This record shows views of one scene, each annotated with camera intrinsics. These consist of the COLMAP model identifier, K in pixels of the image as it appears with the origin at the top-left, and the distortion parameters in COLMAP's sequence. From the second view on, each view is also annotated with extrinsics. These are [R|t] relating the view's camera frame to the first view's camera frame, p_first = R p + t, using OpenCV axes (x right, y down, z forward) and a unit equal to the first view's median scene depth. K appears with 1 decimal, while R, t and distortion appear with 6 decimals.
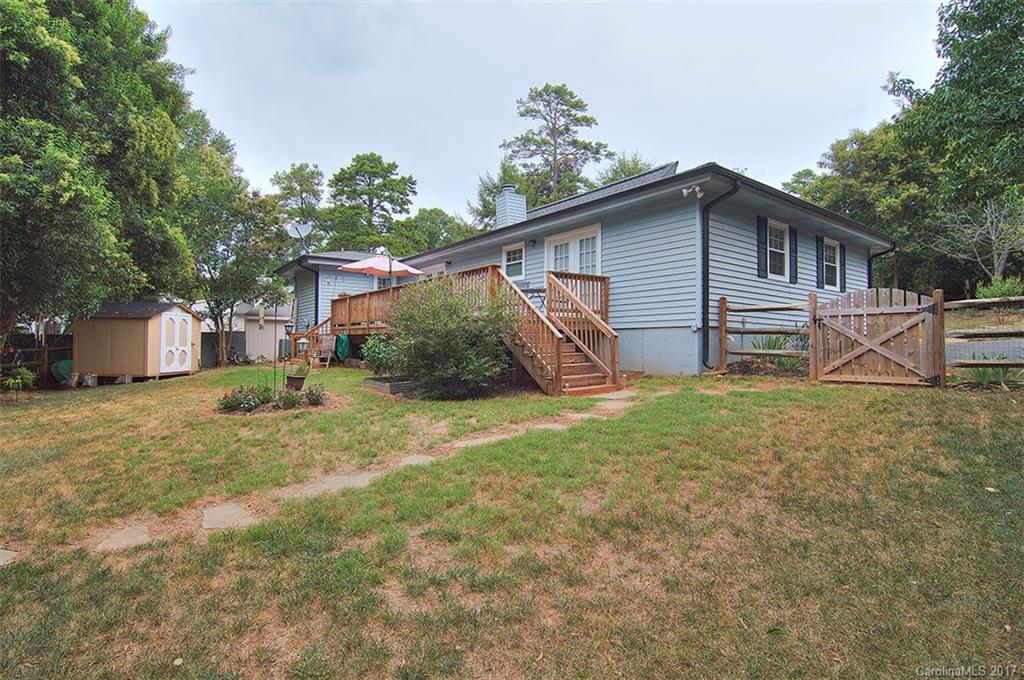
lens RADIAL K [[502.6, 0, 512.0], [0, 502.6, 340.0], [0, 0, 1]] dist [-0.010605, -0.000834]
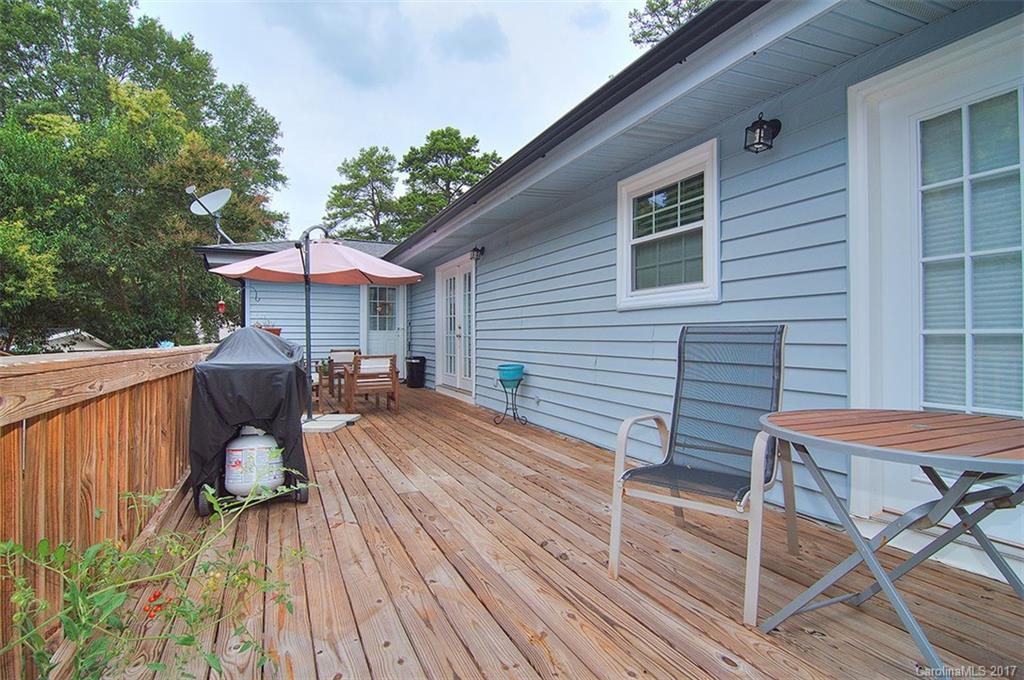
lens RADIAL K [[502.6, 0, 512.0], [0, 502.6, 340.0], [0, 0, 1]] dist [-0.010605, -0.000834]
pose [[0.978706, -0.003349, -0.205241, -0.005577], [0.005752, 0.999922, 0.011114, -0.028537], [0.205188, -0.012058, 0.978648, 0.202082]]
